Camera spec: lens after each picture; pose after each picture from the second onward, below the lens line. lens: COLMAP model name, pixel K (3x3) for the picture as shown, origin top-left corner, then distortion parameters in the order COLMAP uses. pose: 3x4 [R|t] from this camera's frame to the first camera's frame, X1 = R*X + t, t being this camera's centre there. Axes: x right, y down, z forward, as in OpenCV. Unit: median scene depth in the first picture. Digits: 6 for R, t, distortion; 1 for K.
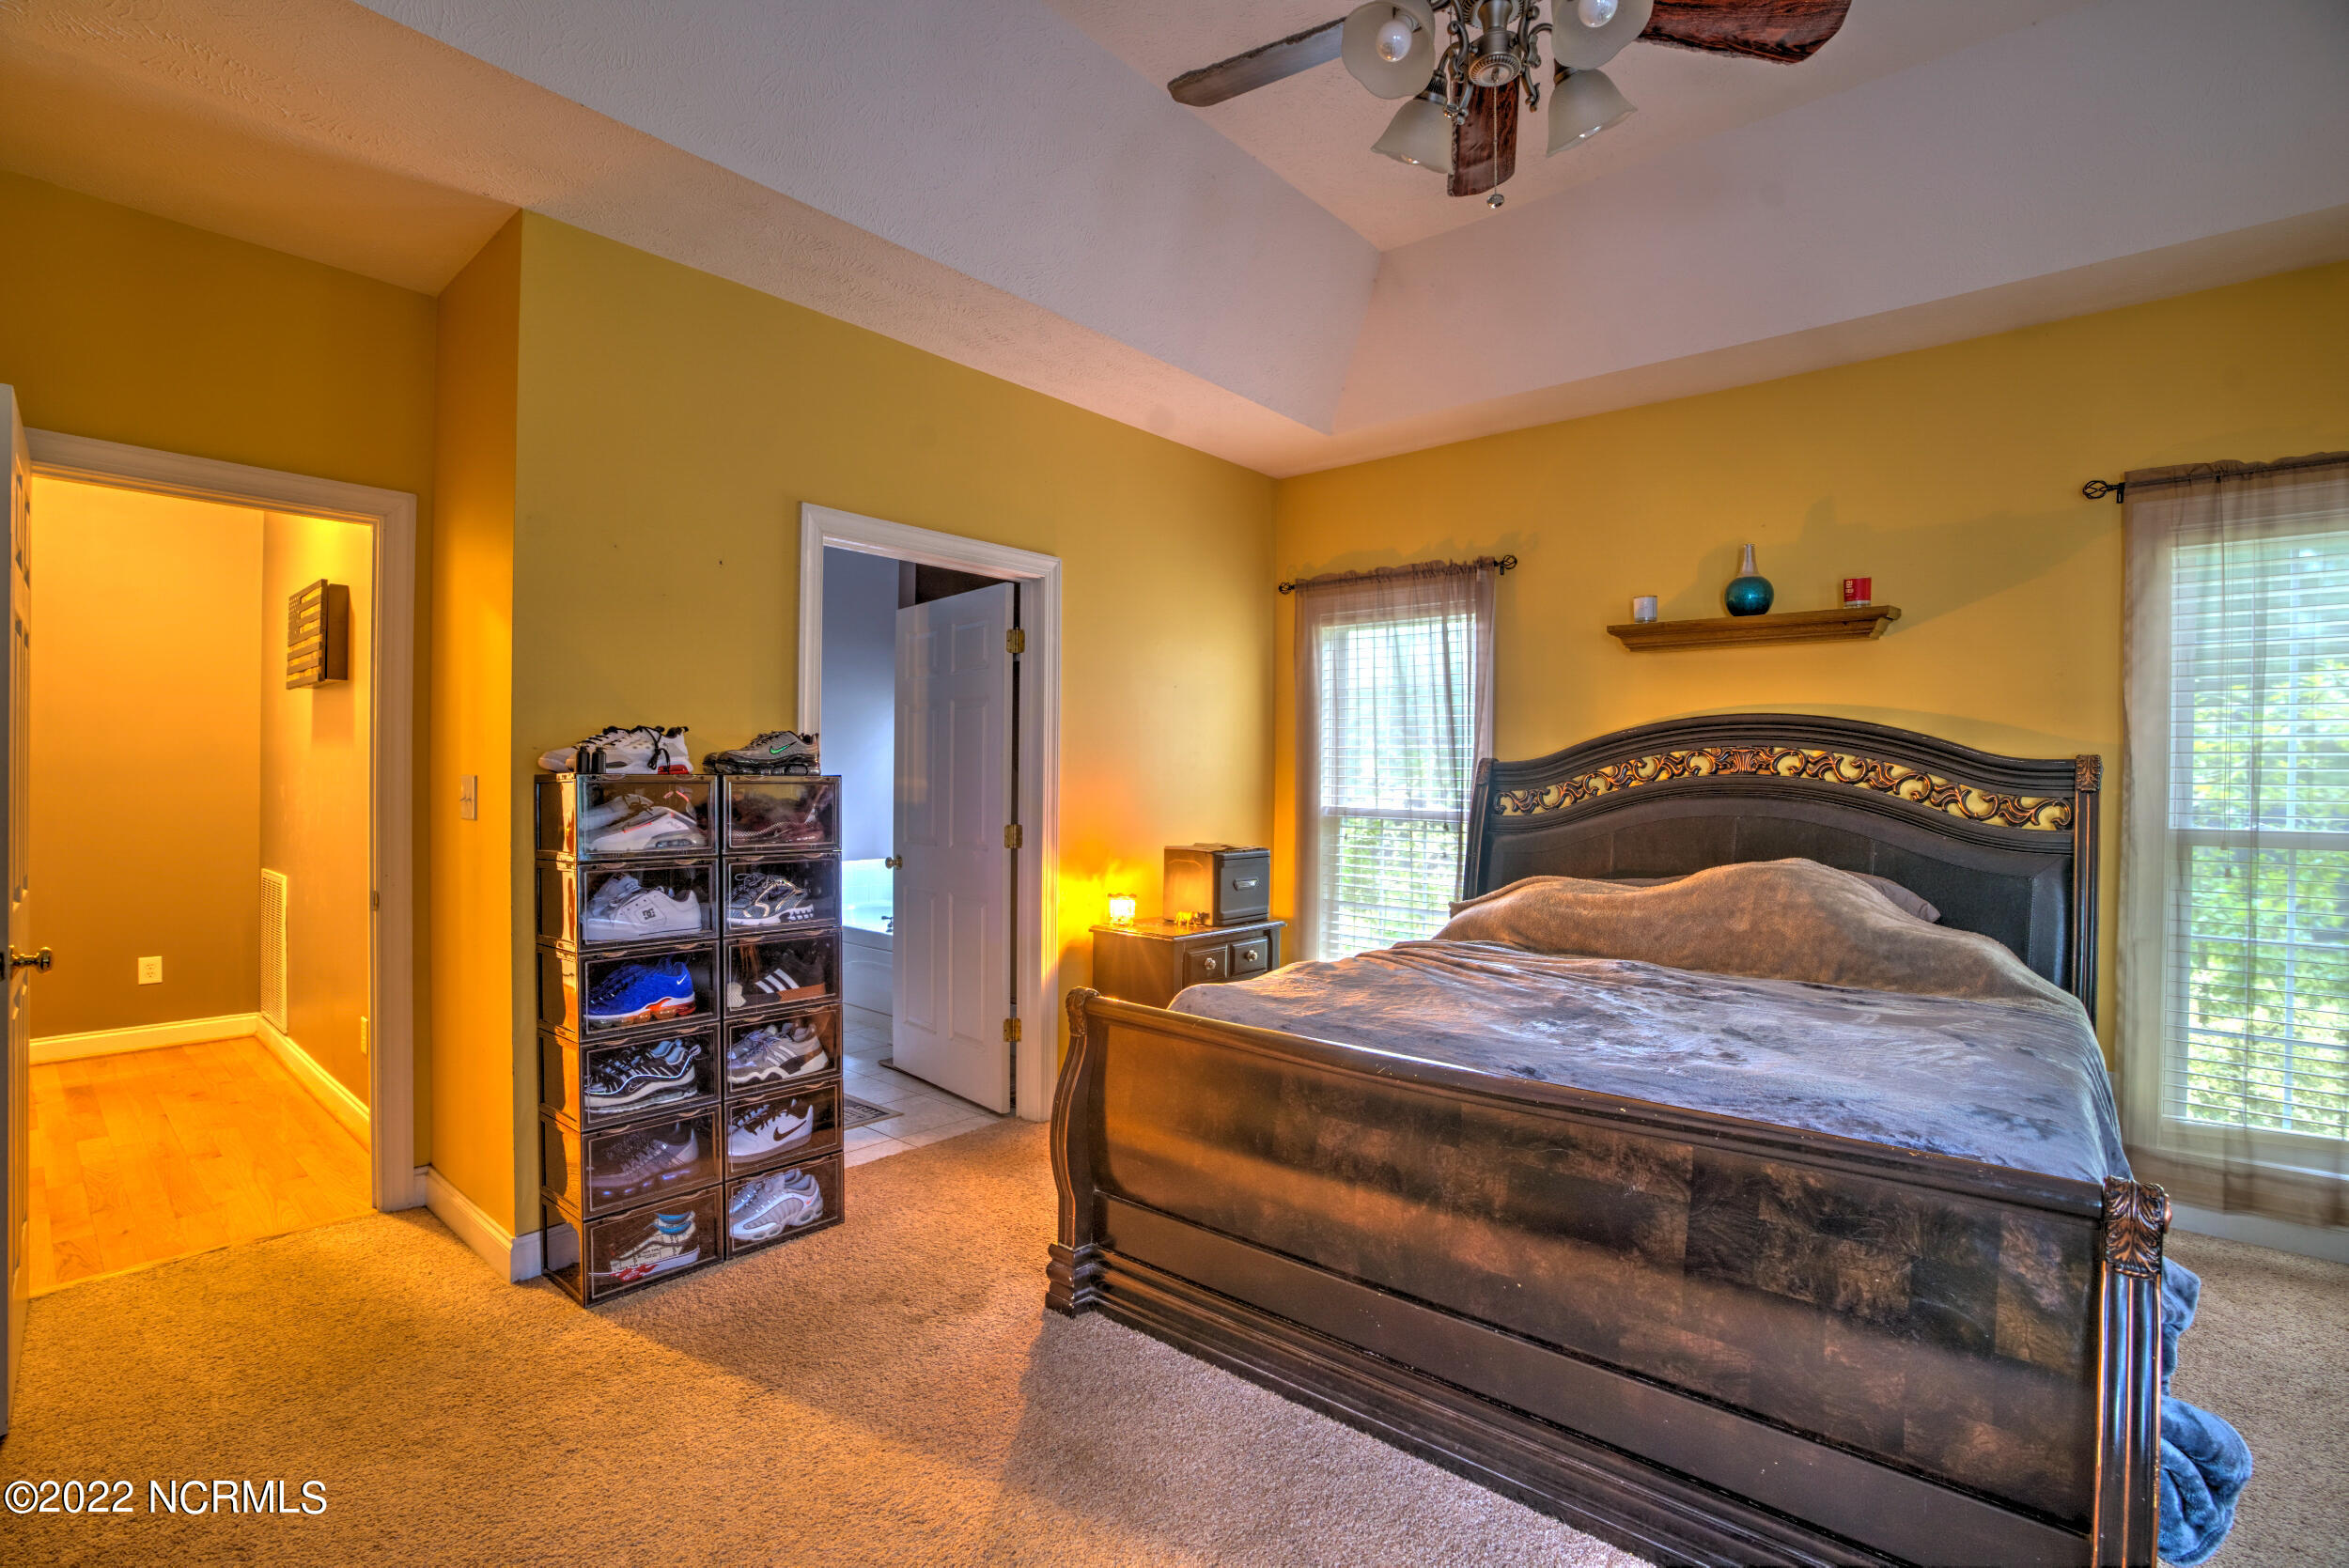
lens RADIAL K [[1088.6, 0, 1186.5], [0, 1088.6, 783.7], [0, 0, 1]] dist [-0.039507, 0.013009]
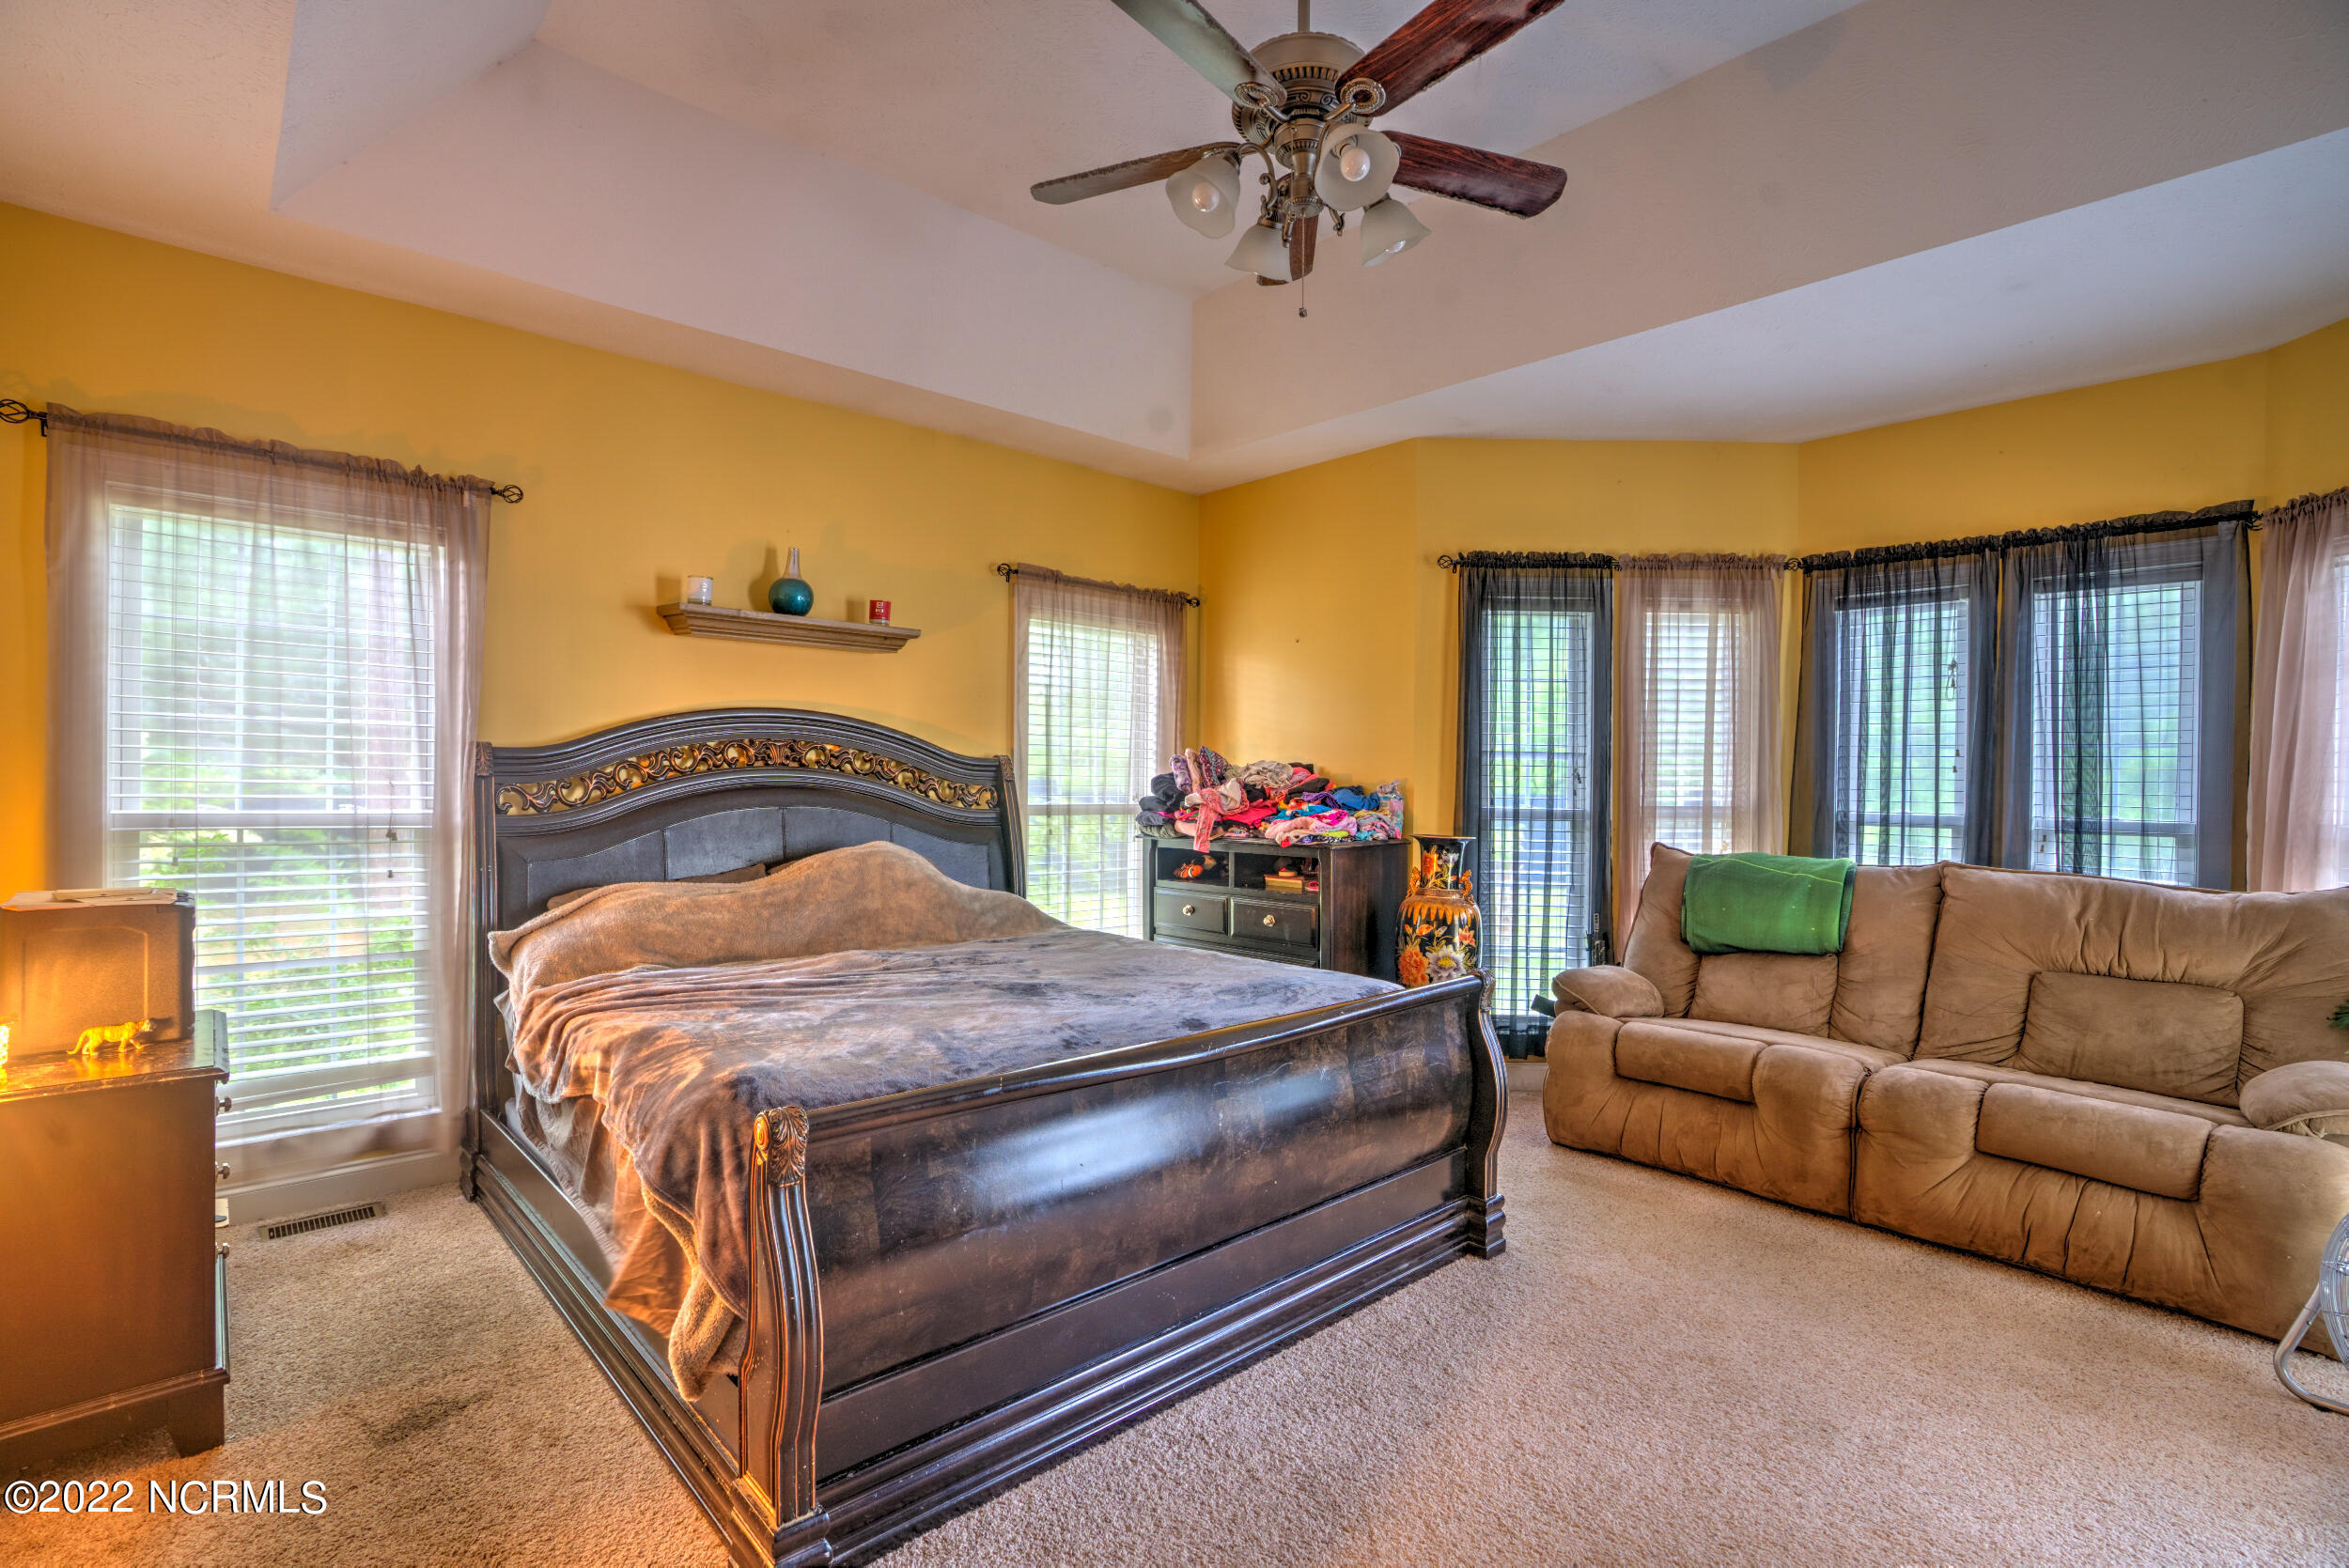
lens RADIAL K [[1088.6, 0, 1193.4], [0, 1088.6, 779.5], [0, 0, 1]] dist [-0.039507, 0.013009]
pose [[0.123324, -0.012016, 0.992294, -0.460570], [-0.008276, 0.999879, 0.013136, -0.011849], [-0.992332, -0.009832, 0.123210, 0.452891]]
